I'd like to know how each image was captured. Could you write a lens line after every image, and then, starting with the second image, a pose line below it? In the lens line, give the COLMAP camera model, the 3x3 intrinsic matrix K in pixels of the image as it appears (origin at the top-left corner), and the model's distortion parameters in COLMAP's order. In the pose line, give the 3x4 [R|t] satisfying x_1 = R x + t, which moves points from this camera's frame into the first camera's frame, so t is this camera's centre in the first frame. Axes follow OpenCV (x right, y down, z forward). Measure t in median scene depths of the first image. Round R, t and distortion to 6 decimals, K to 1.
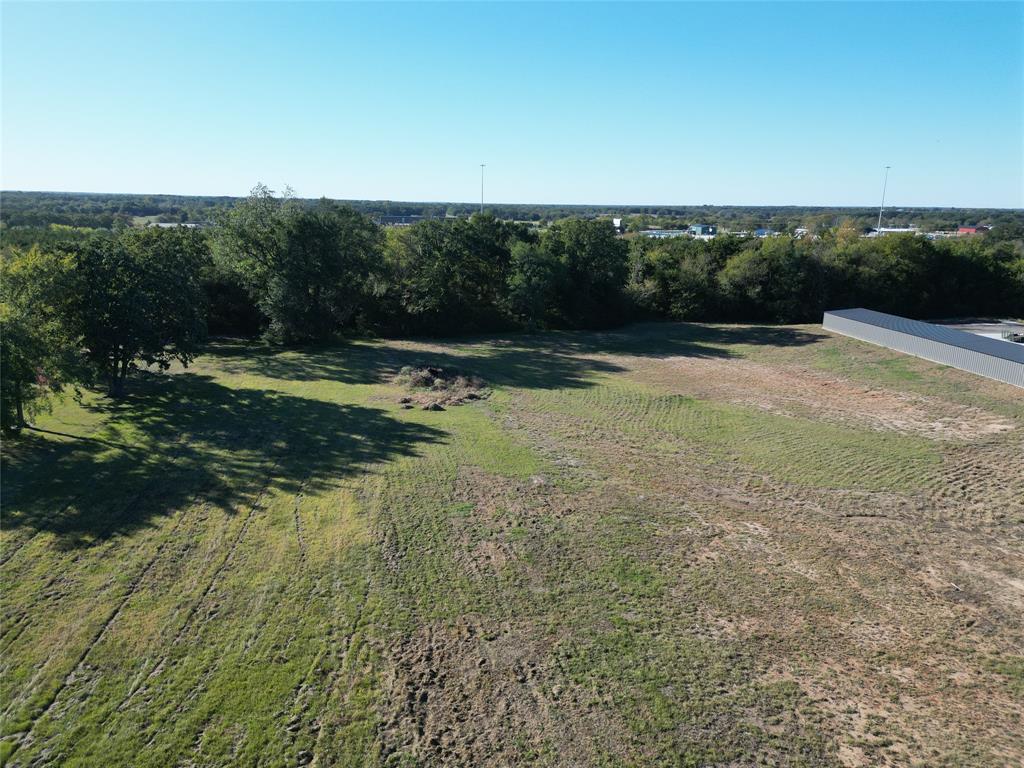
lens RADIAL K [[724.6, 0, 528.1], [0, 724.6, 379.4], [0, 0, 1]] dist [0.060601, -0.049982]
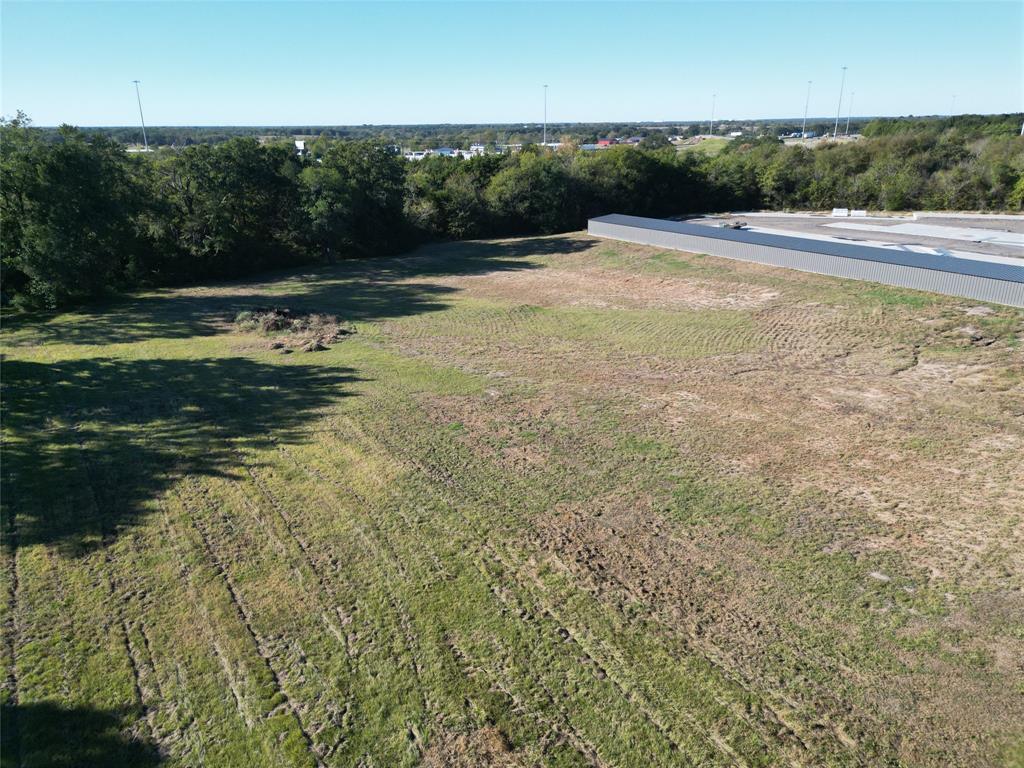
lens RADIAL K [[701.7, 0, 511.1], [0, 701.7, 406.3], [0, 0, 1]] dist [0.090679, -0.101587]
pose [[0.900807, -0.184056, 0.393280, -0.210823], [0.126562, 0.977685, 0.167670, -0.007716], [-0.415365, -0.101265, 0.904001, 0.019523]]
